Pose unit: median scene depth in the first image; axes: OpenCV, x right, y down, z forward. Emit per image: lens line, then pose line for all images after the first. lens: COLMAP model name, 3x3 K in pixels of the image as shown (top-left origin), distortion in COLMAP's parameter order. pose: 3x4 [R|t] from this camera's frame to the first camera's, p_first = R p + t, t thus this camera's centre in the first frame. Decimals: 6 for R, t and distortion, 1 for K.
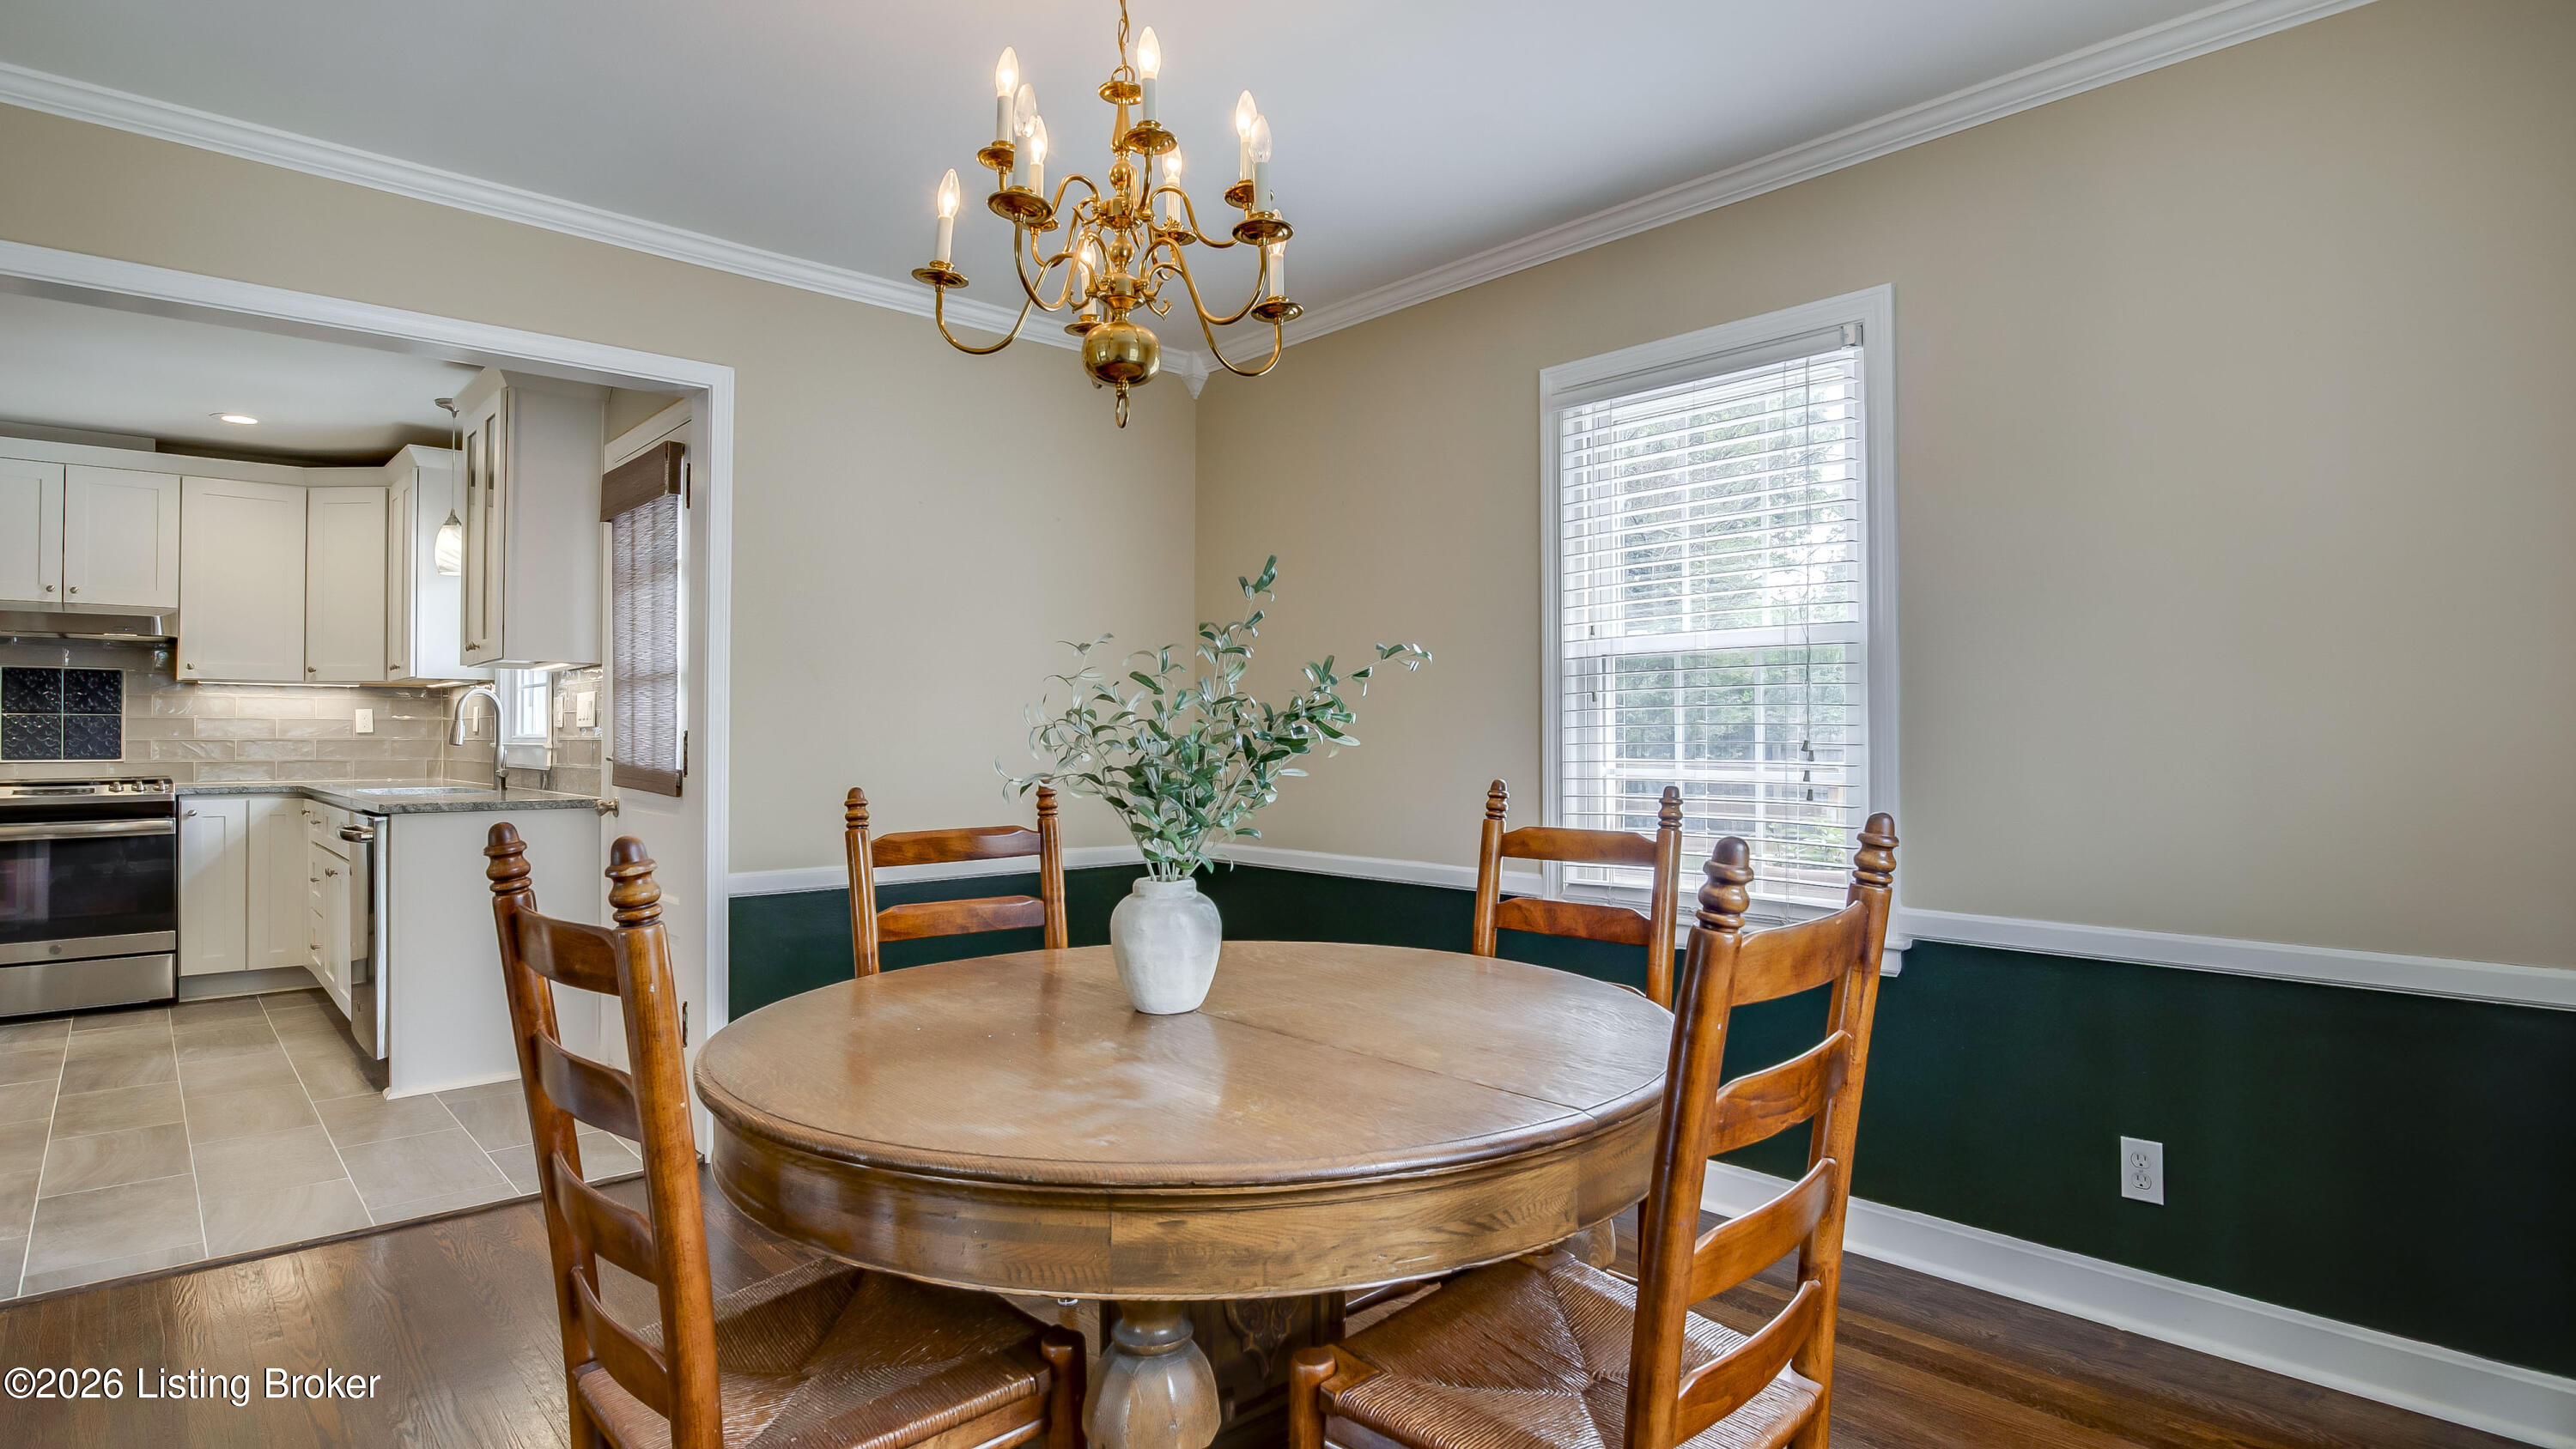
lens RADIAL K [[1411.0, 0, 1308.1], [0, 1411.0, 738.5], [0, 0, 1]] dist [-0.025482, 0.005234]
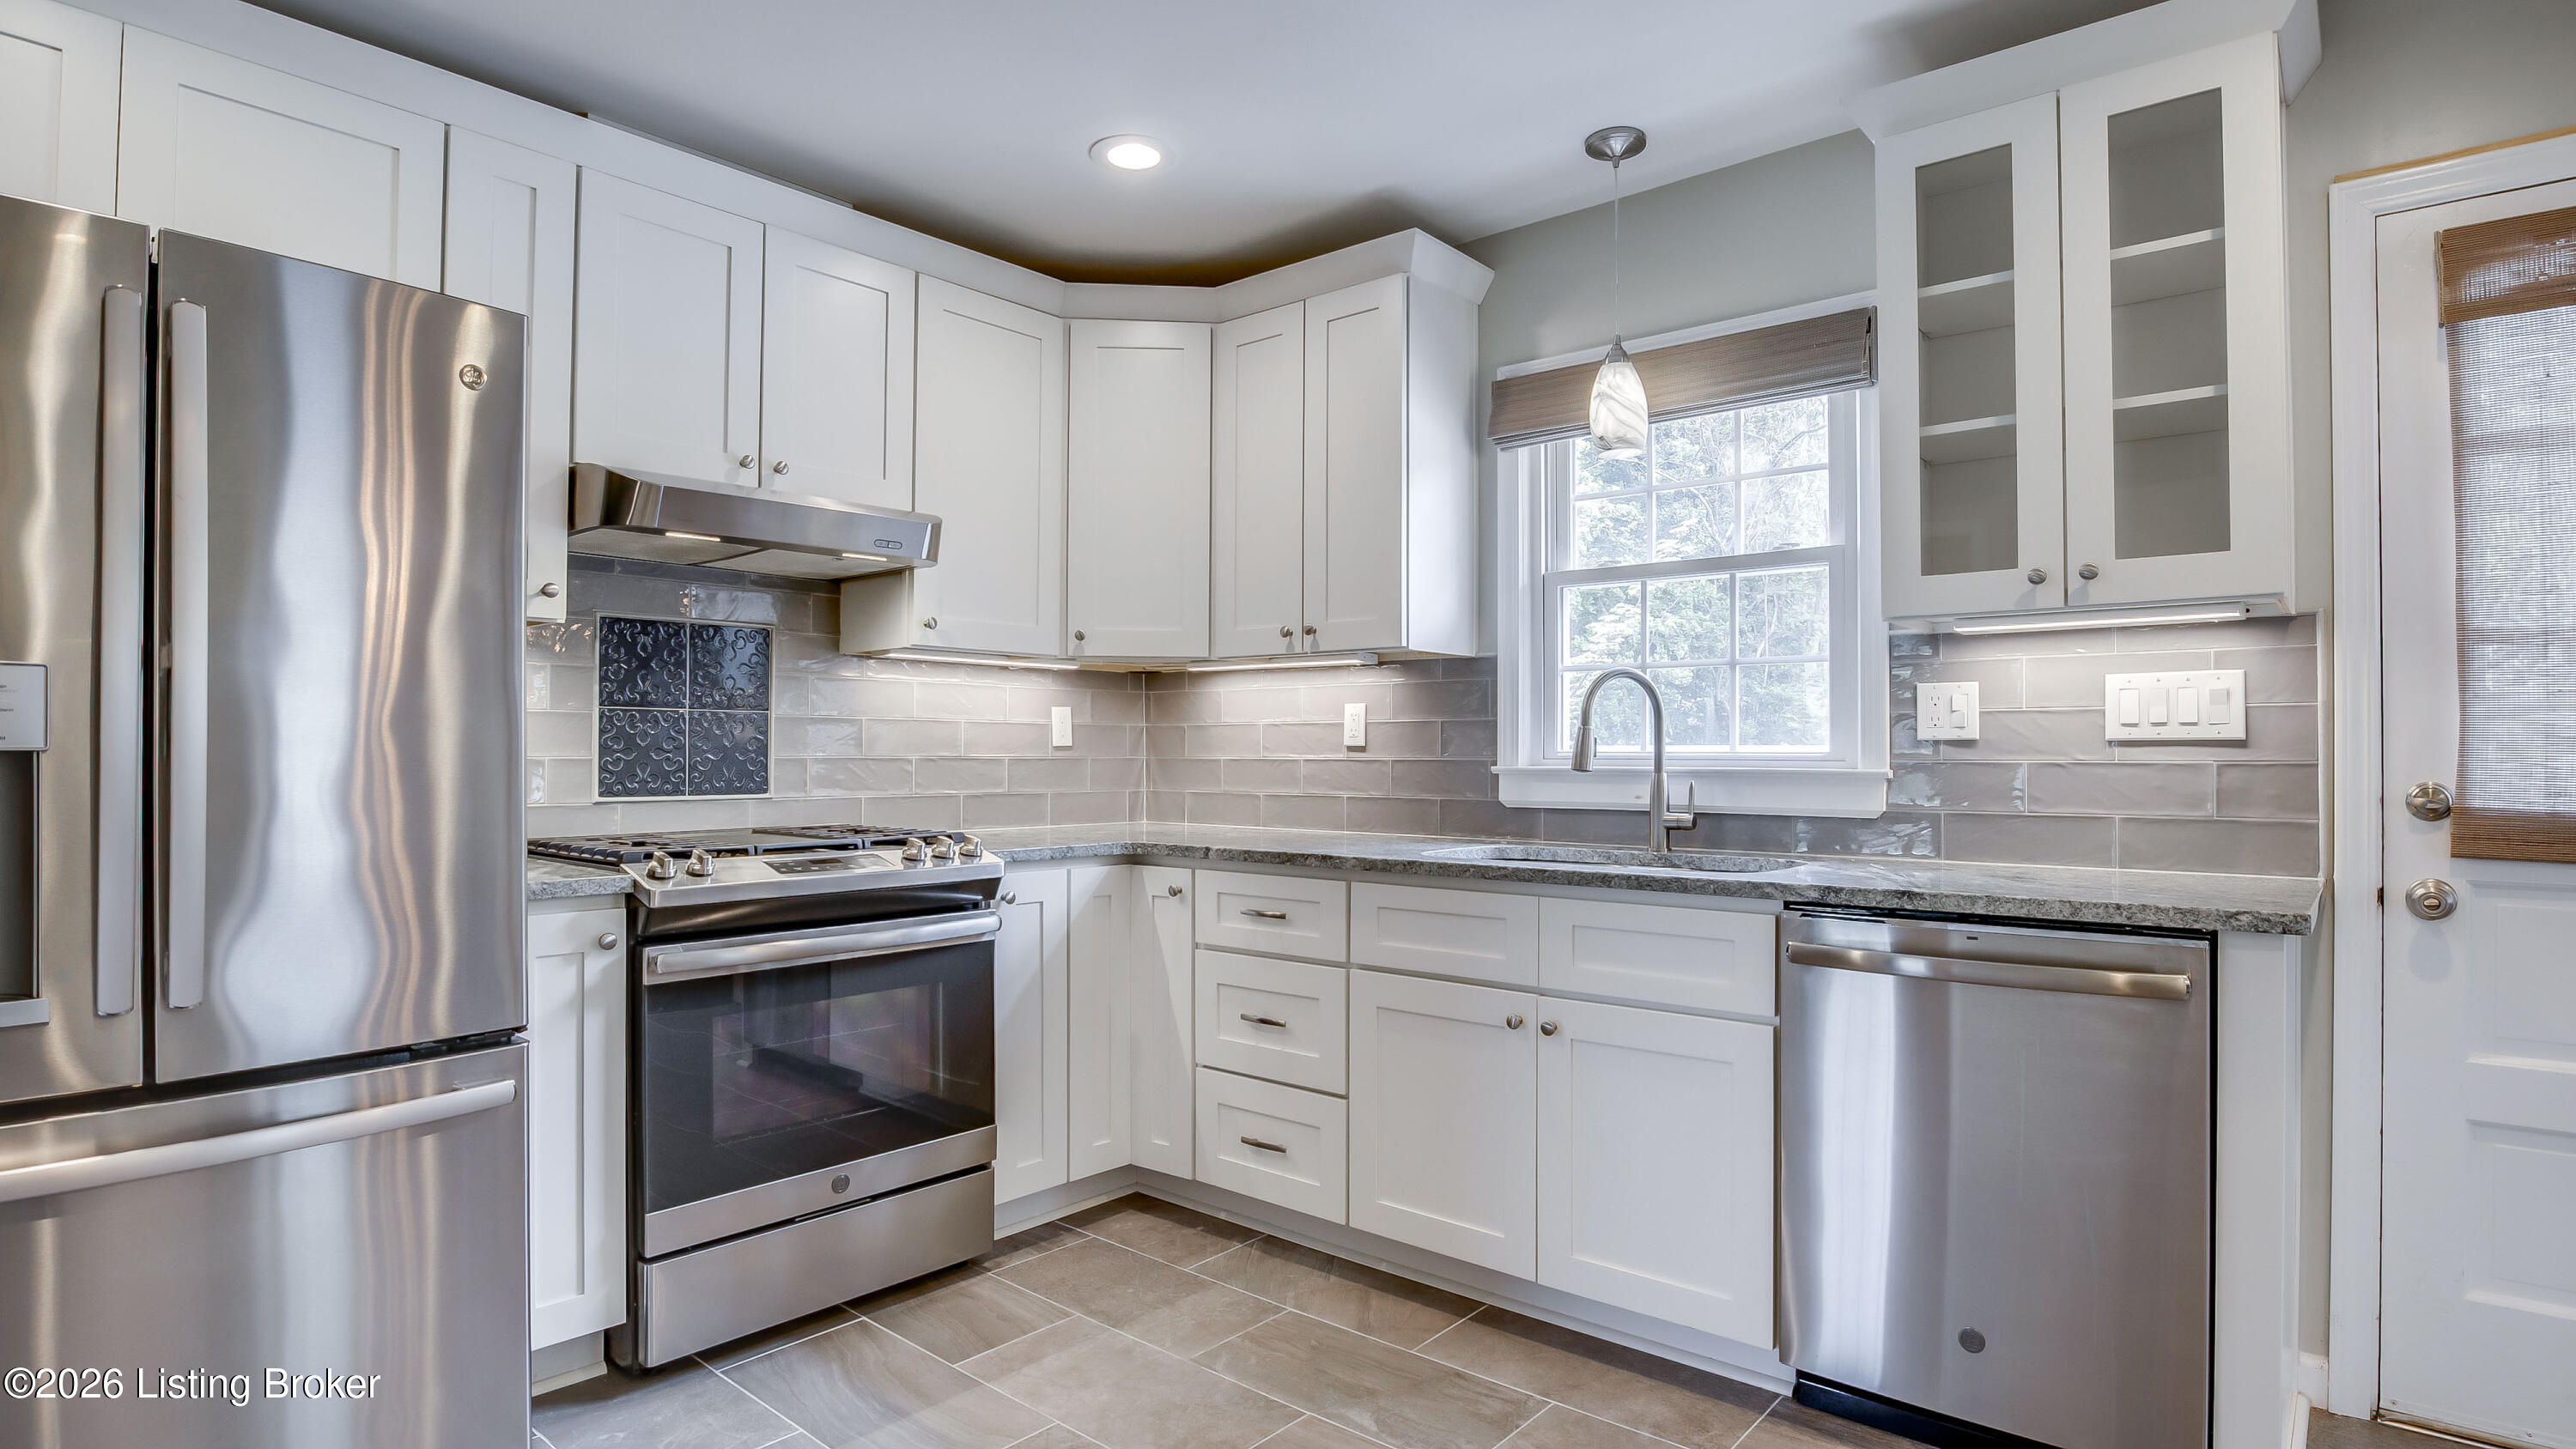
lens RADIAL K [[1411.0, 0, 1290.4], [0, 1411.0, 730.4], [0, 0, 1]] dist [-0.025482, 0.005234]
pose [[0.989371, 0.004851, 0.145333, -0.756126], [-0.002305, 0.999841, -0.017683, -0.000690], [-0.145396, 0.017160, 0.989225, 0.445582]]
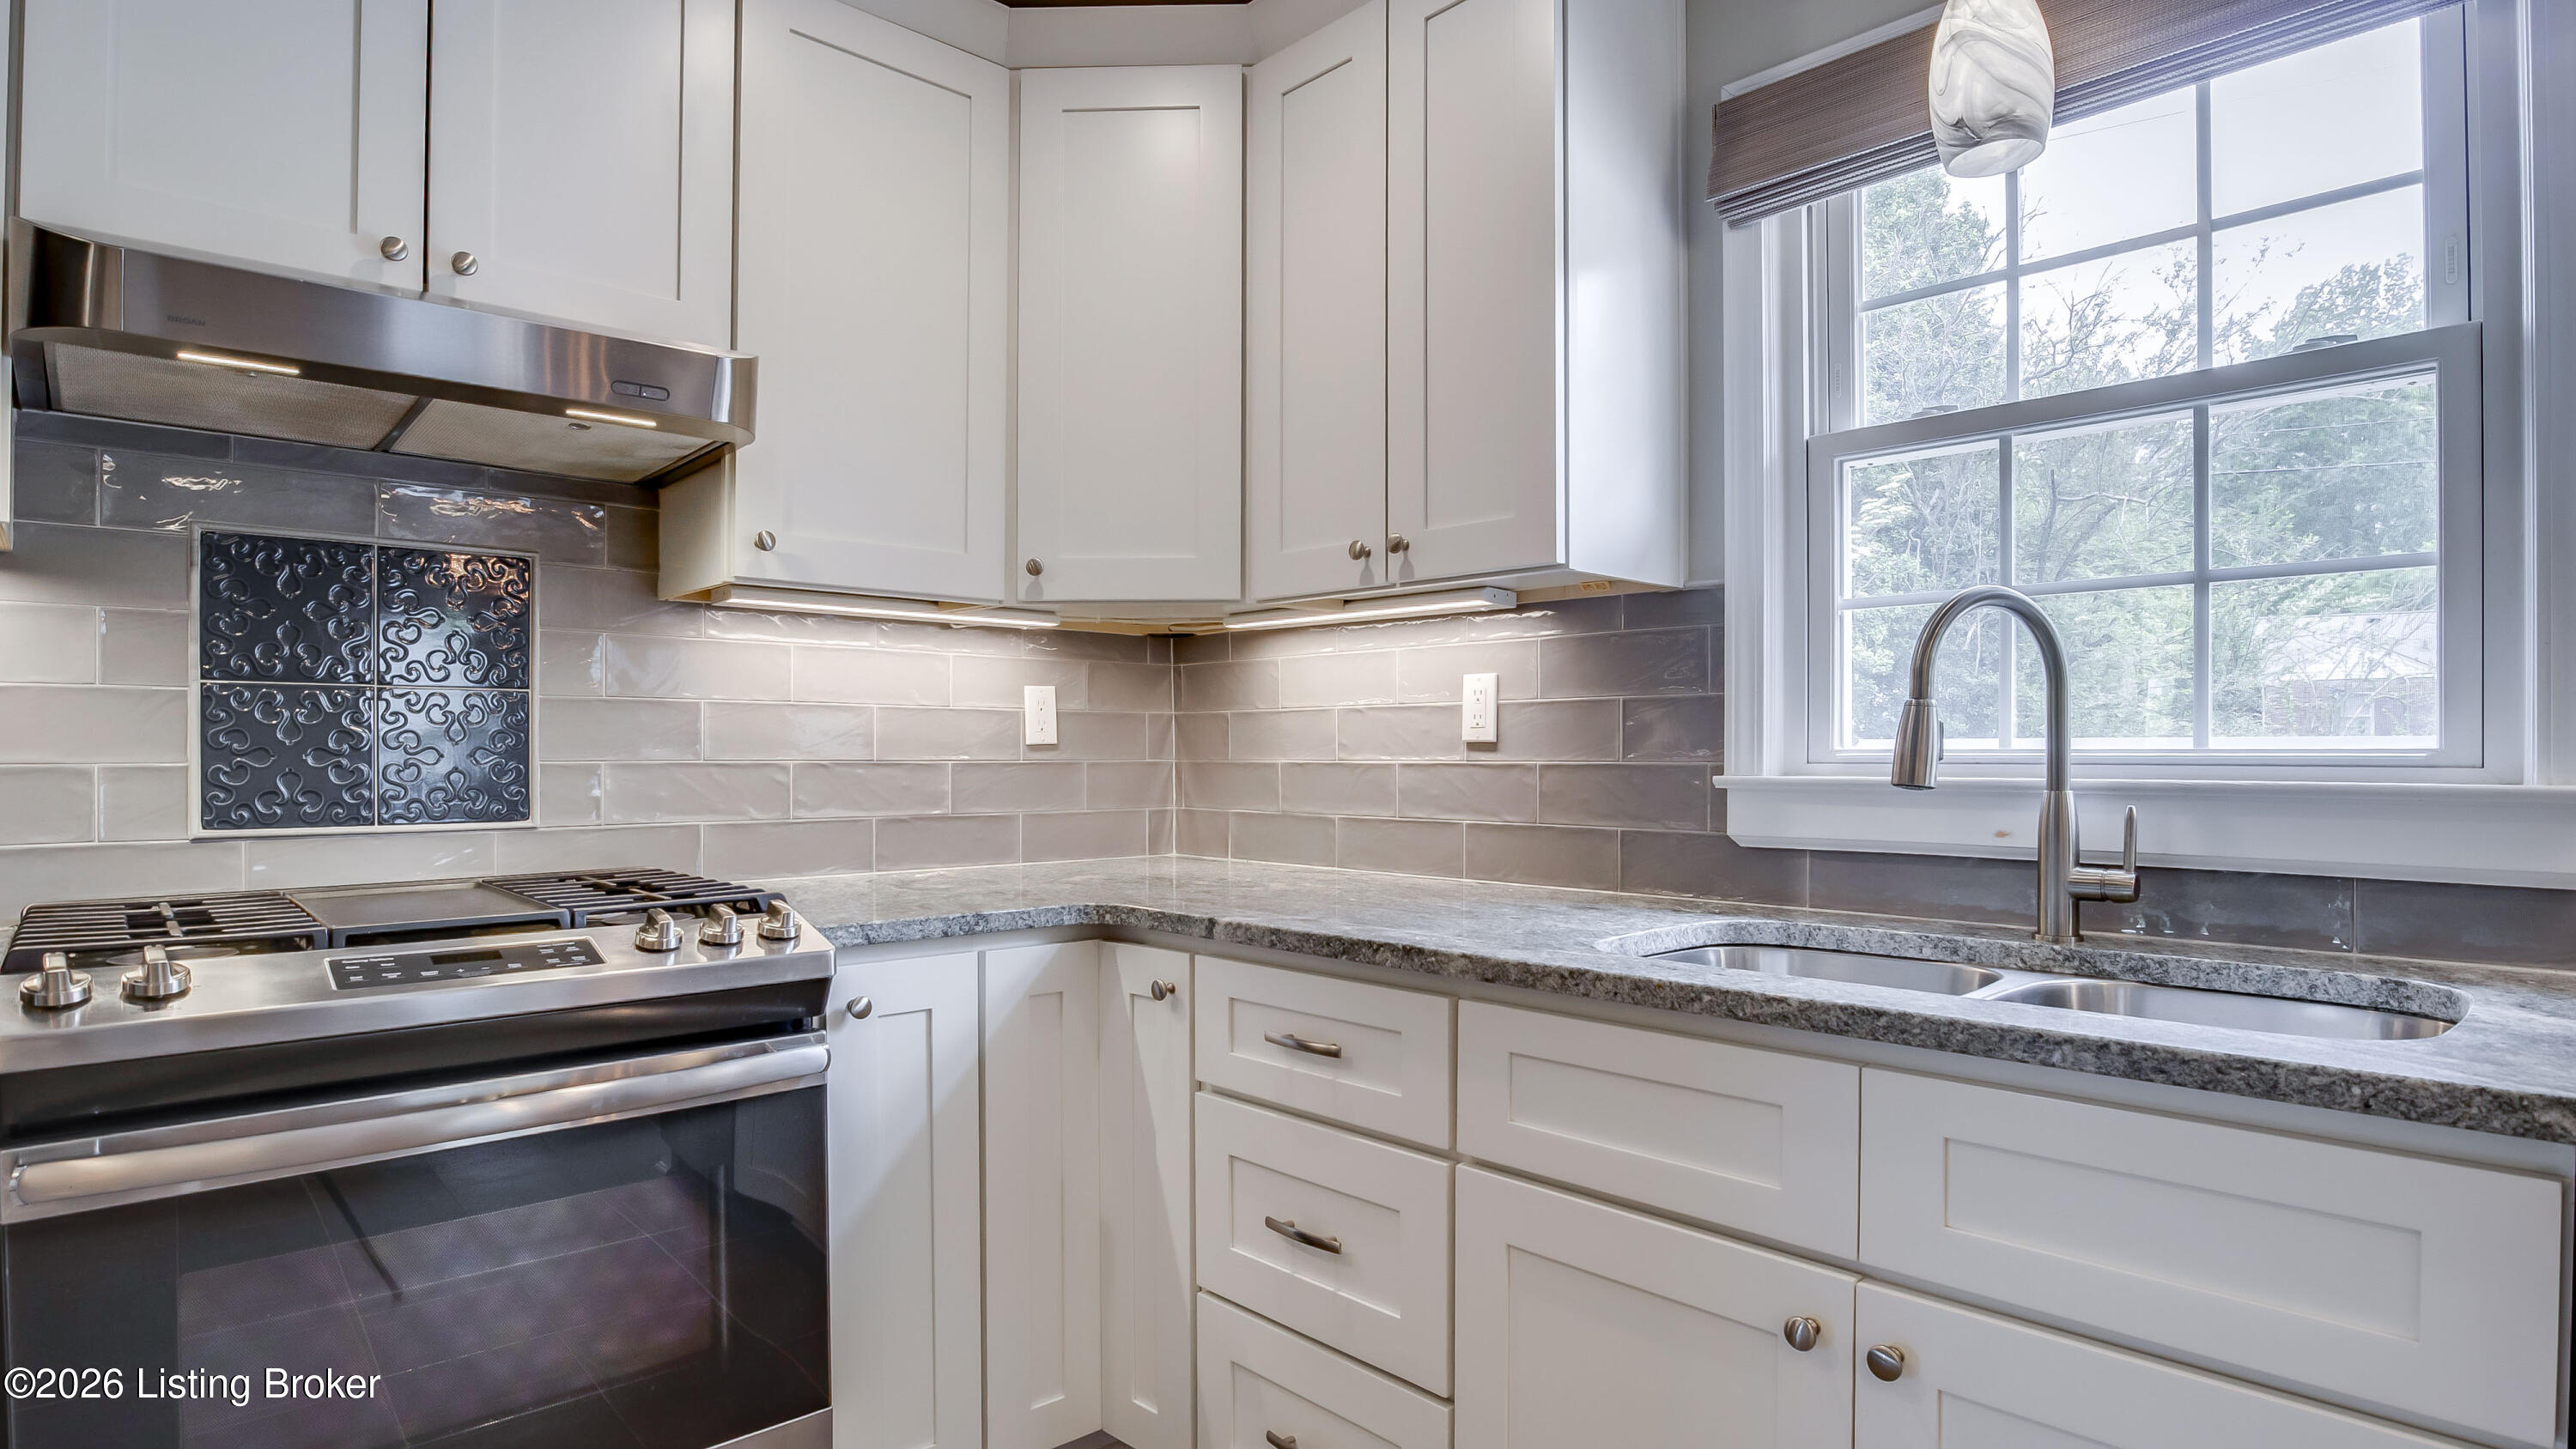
lens RADIAL K [[1411.0, 0, 1272.0], [0, 1411.0, 748.8], [0, 0, 1]] dist [-0.025482, 0.005234]
pose [[0.999674, 0.000104, 0.025537, -0.703295], [0.000015, 0.999989, -0.004686, -0.001172], [-0.025538, 0.004685, 0.999663, 0.676666]]
